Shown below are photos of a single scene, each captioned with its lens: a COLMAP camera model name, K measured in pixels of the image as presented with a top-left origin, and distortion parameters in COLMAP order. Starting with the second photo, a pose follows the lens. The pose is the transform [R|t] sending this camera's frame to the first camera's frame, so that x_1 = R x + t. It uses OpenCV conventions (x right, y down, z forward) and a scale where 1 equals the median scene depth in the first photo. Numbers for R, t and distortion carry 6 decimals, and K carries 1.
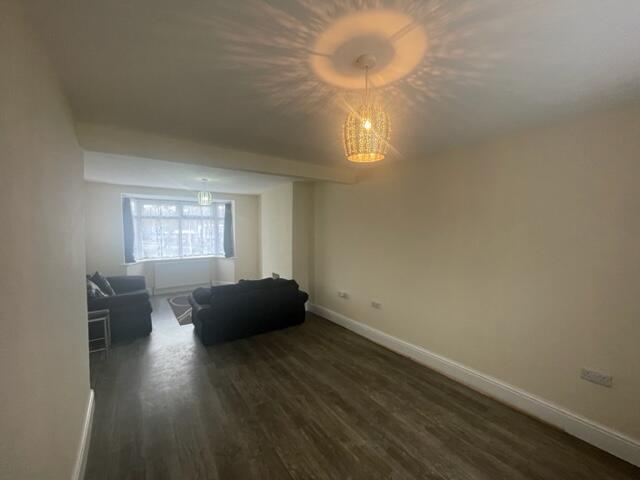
lens RADIAL K [[258.1, 0, 320.0], [0, 258.1, 239.6], [0, 0, 1]] dist [-0.003586, 0.000627]
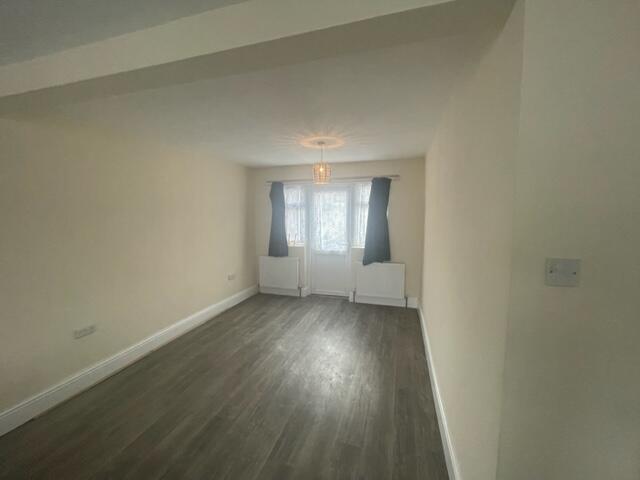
lens RADIAL K [[258.1, 0, 319.8], [0, 258.1, 243.2], [0, 0, 1]] dist [-0.003586, 0.000627]
pose [[-0.604012, -0.092765, 0.791558, -0.398019], [0.037113, 0.988851, 0.144206, -0.024585], [-0.796111, 0.116479, -0.593835, 0.556819]]
